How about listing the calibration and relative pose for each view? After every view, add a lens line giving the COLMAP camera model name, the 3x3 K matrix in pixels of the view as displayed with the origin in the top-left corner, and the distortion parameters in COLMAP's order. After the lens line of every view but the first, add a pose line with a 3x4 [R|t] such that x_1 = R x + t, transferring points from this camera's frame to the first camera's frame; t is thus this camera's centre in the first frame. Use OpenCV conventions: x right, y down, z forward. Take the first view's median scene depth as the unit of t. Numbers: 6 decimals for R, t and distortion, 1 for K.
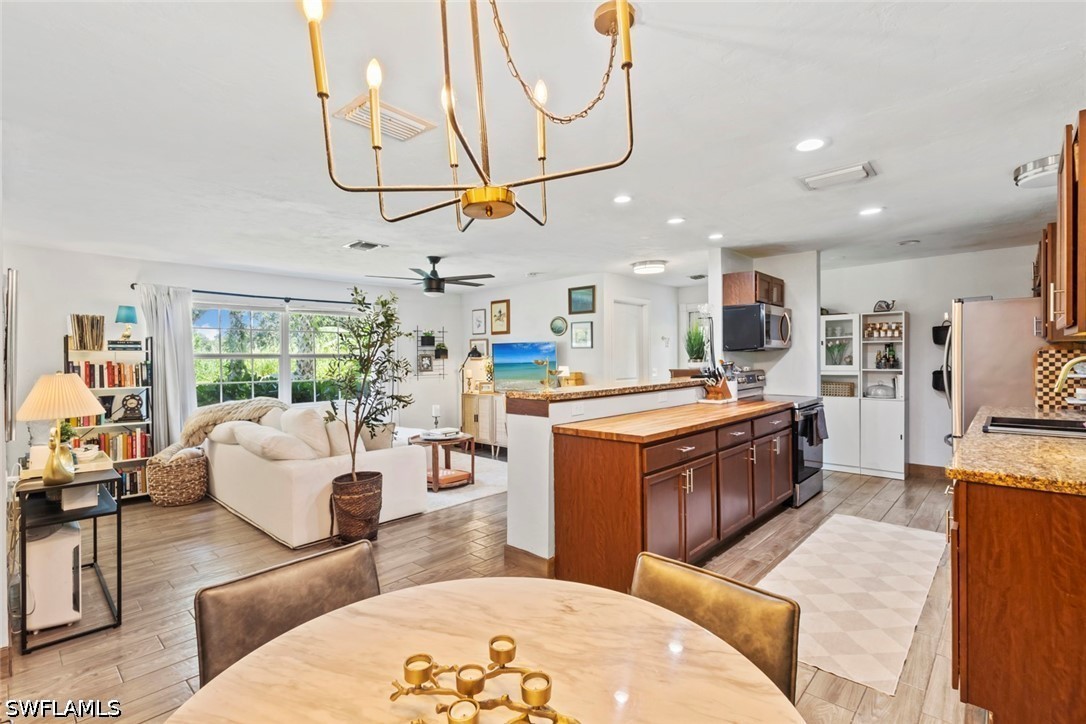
lens RADIAL K [[501.2, 0, 543.0], [0, 501.2, 362.0], [0, 0, 1]] dist [0.002553, 0.000299]
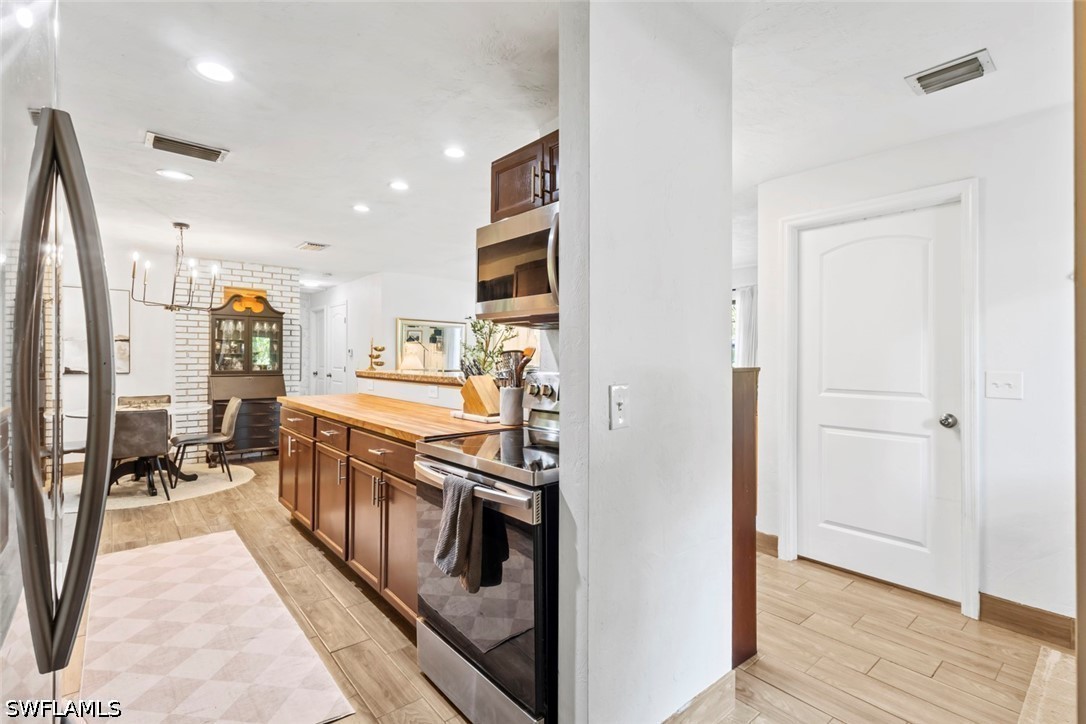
lens RADIAL K [[499.7, 0, 541.6], [0, 499.7, 361.4], [0, 0, 1]] dist [0.003261, 0.000074]
pose [[-0.115240, 0.018330, -0.993169, 0.917512], [-0.010068, 0.999757, 0.019620, 0.002583], [0.993287, 0.012260, -0.115027, 1.131139]]
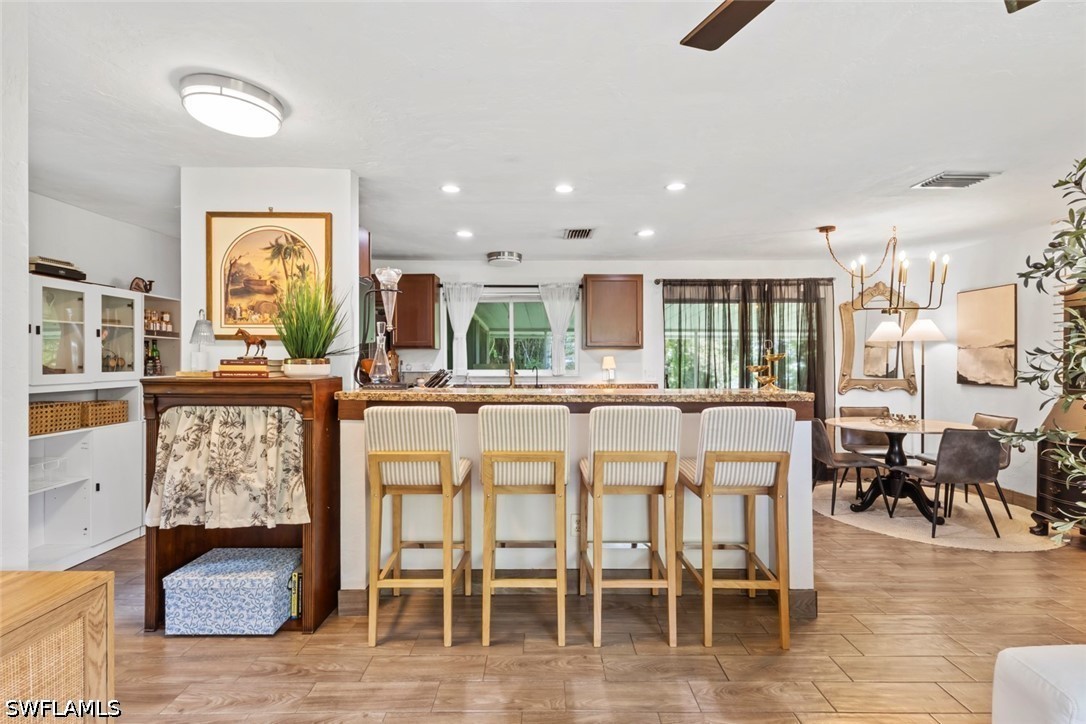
lens RADIAL K [[500.7, 0, 540.7], [0, 500.7, 361.3], [0, 0, 1]] dist [0.006219, 0.000696]
pose [[-0.685700, 0.010787, 0.727804, -0.258447], [0.015283, 0.999883, -0.000420, 0.001674], [-0.727724, 0.010835, -0.685785, 1.342962]]
